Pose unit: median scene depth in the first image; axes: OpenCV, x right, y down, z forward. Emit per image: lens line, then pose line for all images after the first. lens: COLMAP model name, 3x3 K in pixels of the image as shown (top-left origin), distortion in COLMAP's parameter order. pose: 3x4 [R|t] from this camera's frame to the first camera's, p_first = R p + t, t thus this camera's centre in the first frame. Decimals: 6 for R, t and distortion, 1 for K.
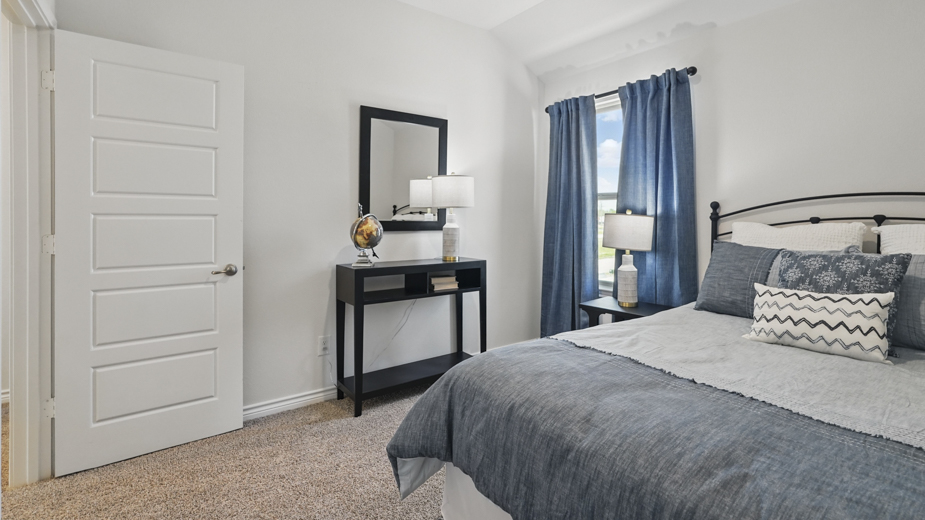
lens RADIAL K [[414.3, 0, 460.2], [0, 414.3, 260.3], [0, 0, 1]] dist [-0.012515, 0.005789]
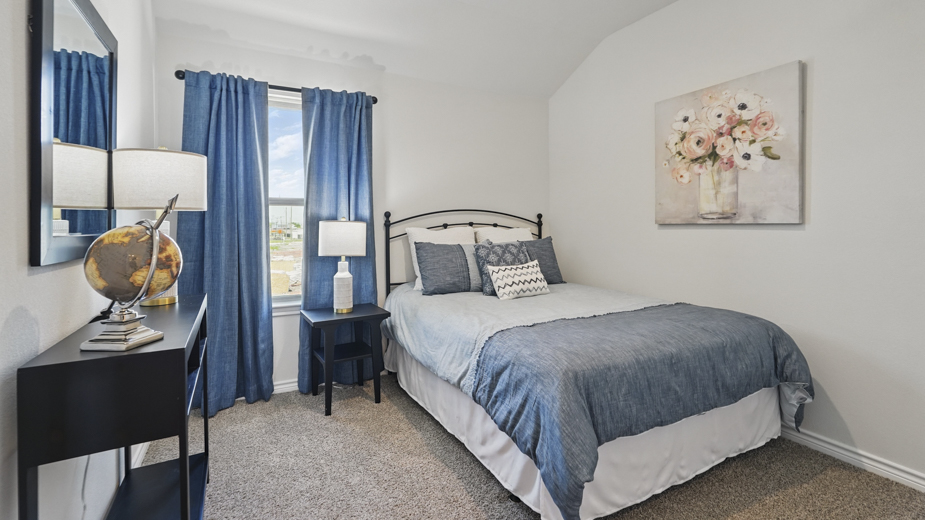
lens RADIAL K [[414.3, 0, 460.7], [0, 414.3, 259.6], [0, 0, 1]] dist [-0.012515, 0.005789]
pose [[0.142257, -0.091380, 0.985603, -0.590921], [0.108630, 0.991156, 0.076216, -0.069316], [-0.983851, 0.096223, 0.150926, 0.604385]]
